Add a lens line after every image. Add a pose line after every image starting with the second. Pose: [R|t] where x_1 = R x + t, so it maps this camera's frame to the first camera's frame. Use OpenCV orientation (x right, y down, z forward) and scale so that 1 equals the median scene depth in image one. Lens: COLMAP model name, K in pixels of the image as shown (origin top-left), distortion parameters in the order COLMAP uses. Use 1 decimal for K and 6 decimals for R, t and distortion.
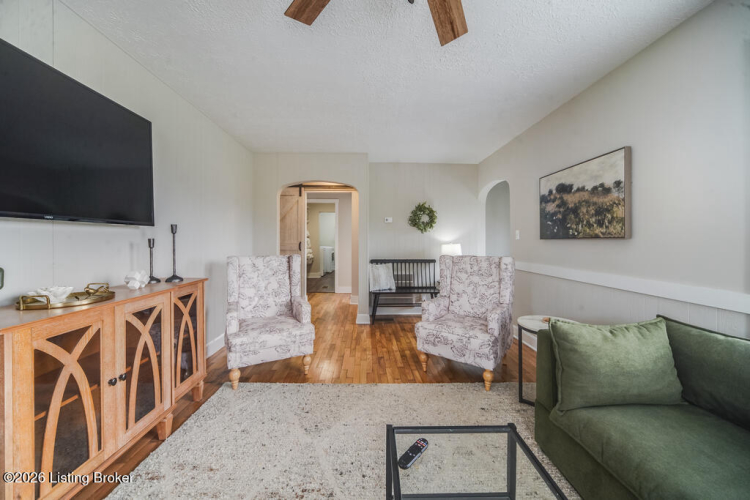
lens RADIAL K [[271.4, 0, 375.6], [0, 271.4, 240.4], [0, 0, 1]] dist [-0.015738, 0.000221]
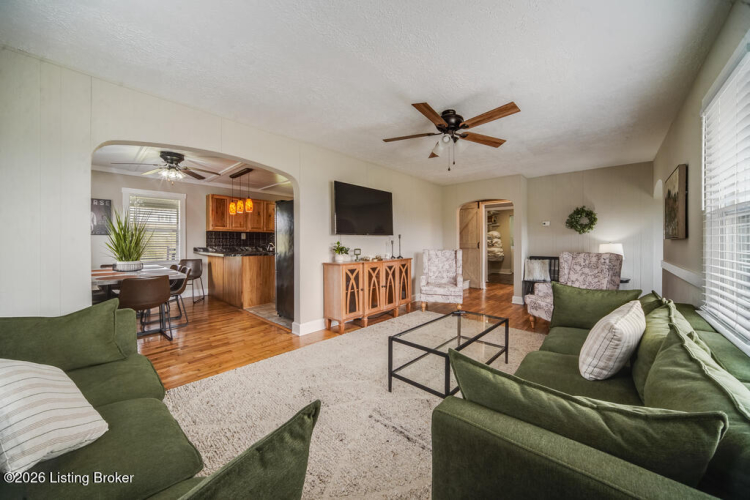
lens RADIAL K [[266.9, 0, 378.1], [0, 266.9, 242.7], [0, 0, 1]] dist [0.000213, 0.000071]
pose [[0.730103, 0.000259, -0.683337, 0.576651], [0.005202, 0.999969, 0.005936, -0.003417], [0.683317, -0.007889, 0.730079, -0.680758]]
